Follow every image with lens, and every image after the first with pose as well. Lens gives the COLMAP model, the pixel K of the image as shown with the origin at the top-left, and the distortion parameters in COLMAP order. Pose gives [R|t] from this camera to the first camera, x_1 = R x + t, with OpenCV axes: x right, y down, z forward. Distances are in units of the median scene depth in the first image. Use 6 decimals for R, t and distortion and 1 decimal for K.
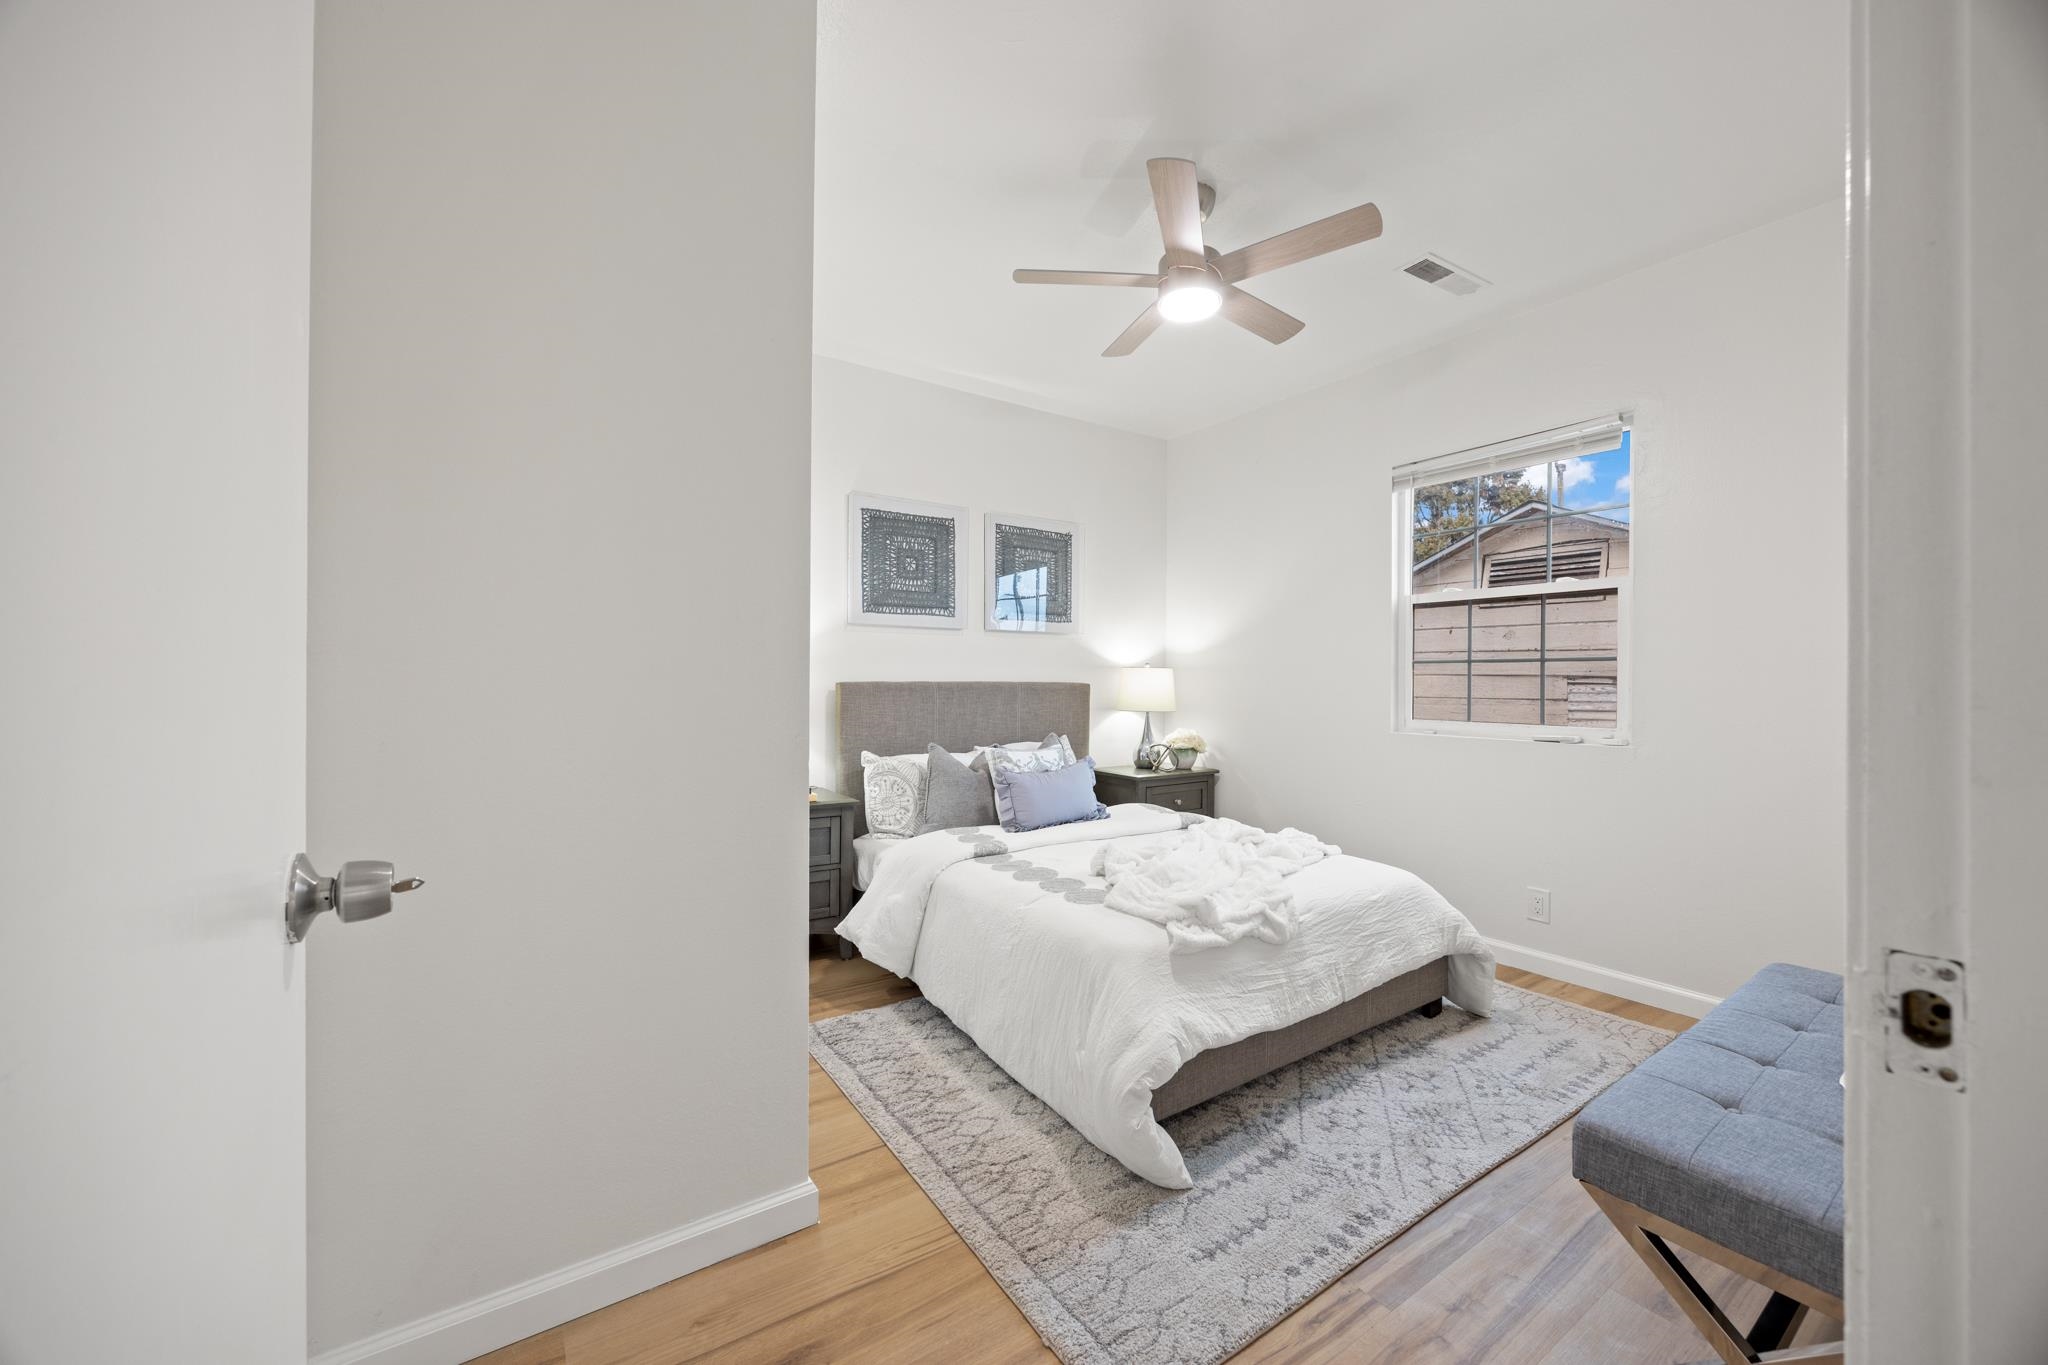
lens RADIAL K [[772.8, 0, 1026.8], [0, 772.8, 686.7], [0, 0, 1]] dist [-0.006271, 0.000766]
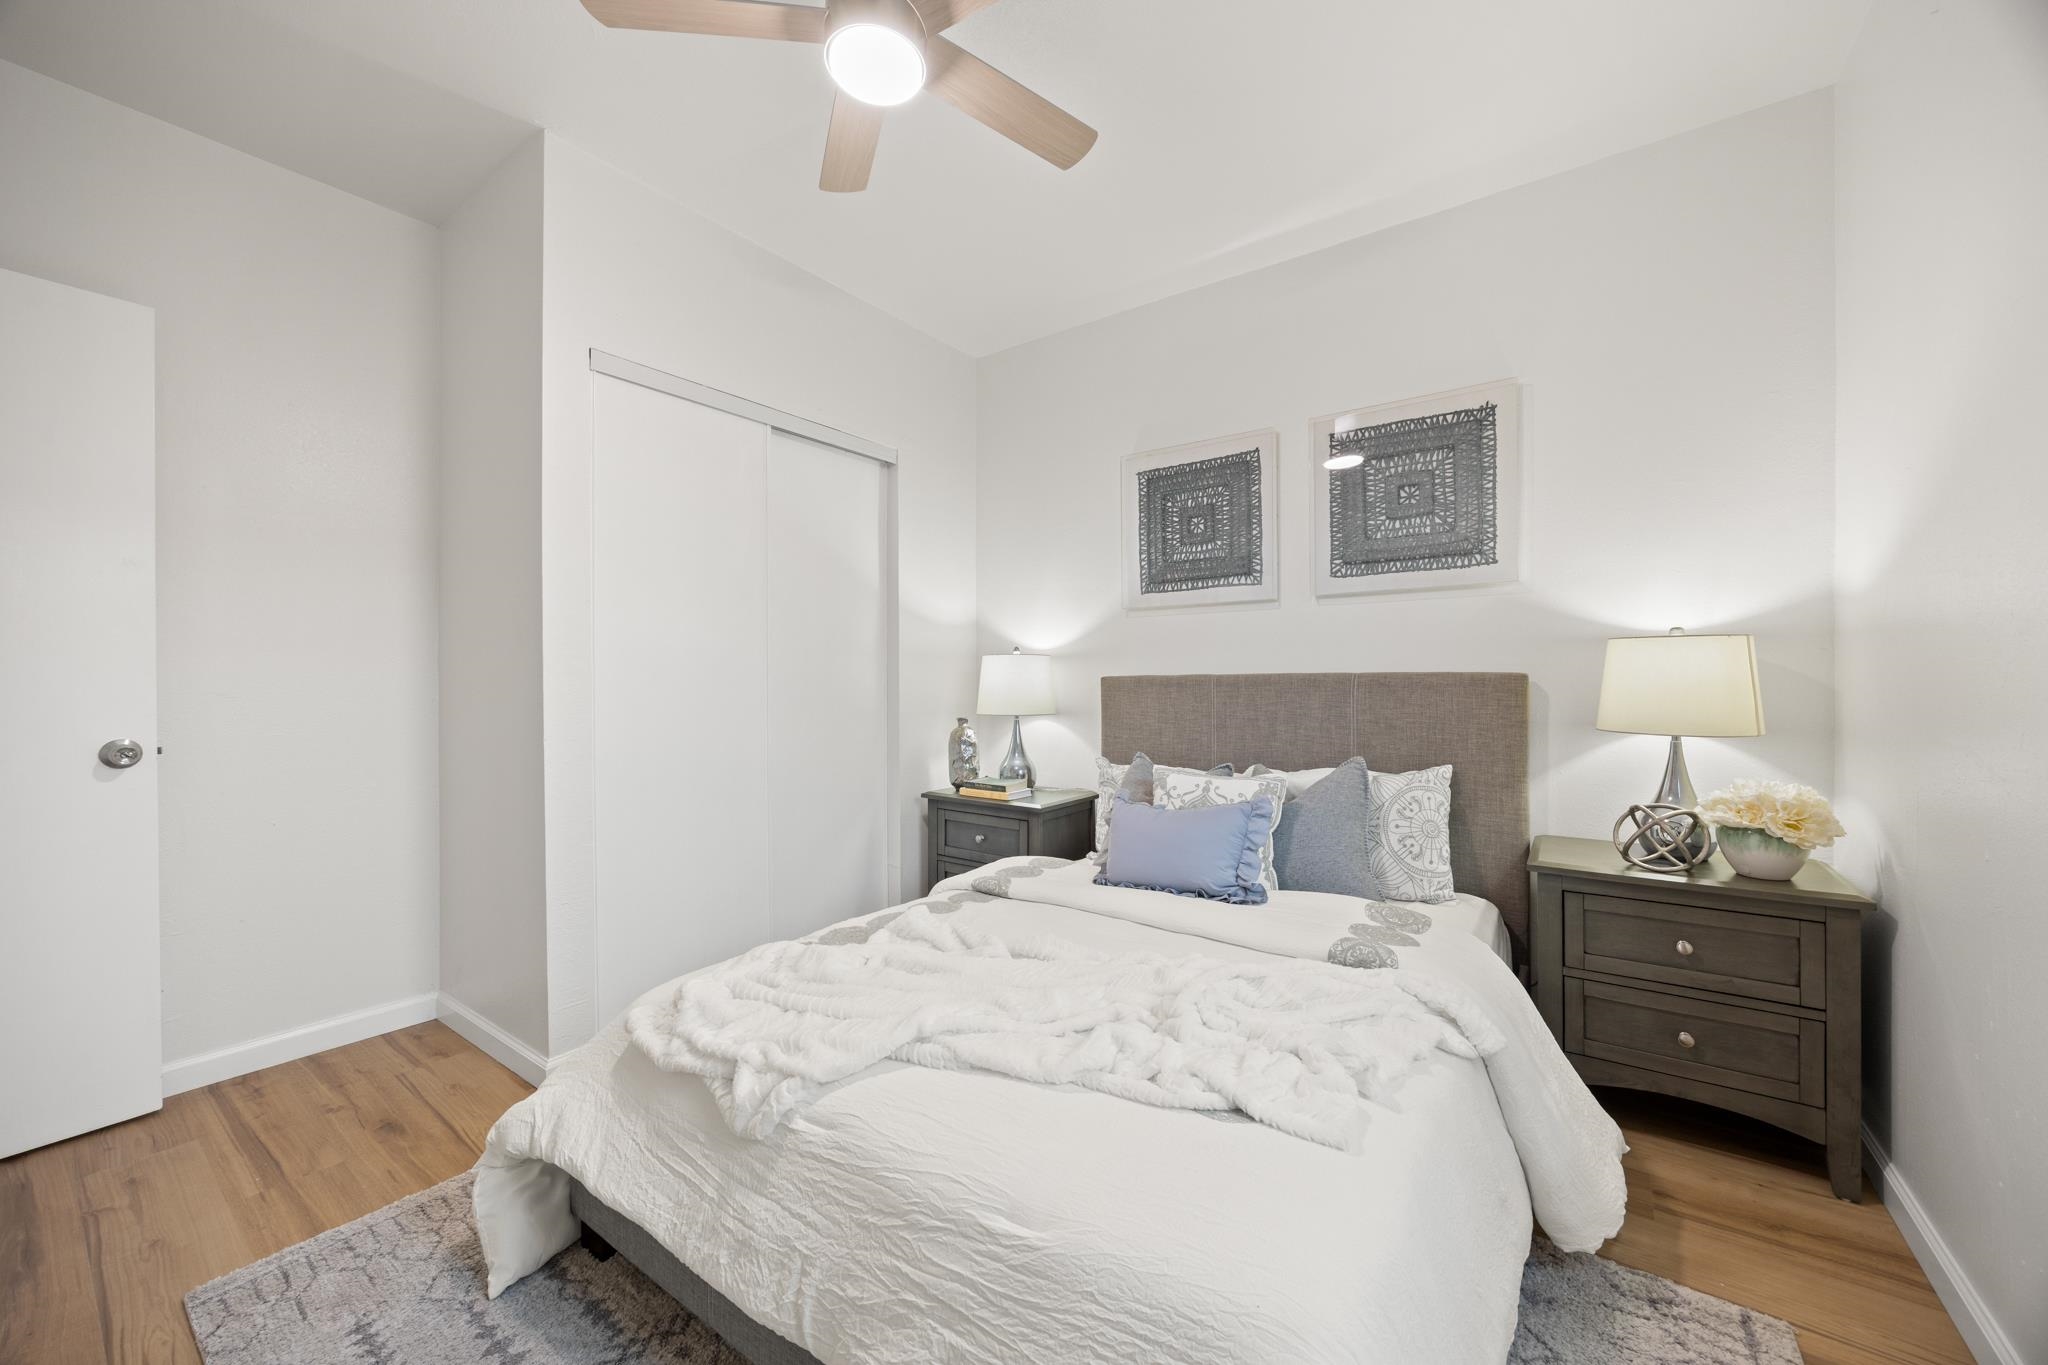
lens RADIAL K [[772.8, 0, 1022.9], [0, 772.8, 678.2], [0, 0, 1]] dist [-0.006271, 0.000766]
pose [[0.340251, -0.004839, -0.940322, 0.530190], [0.002369, 0.999988, -0.004289, 0.000100], [0.940332, -0.000769, 0.340258, 0.568538]]
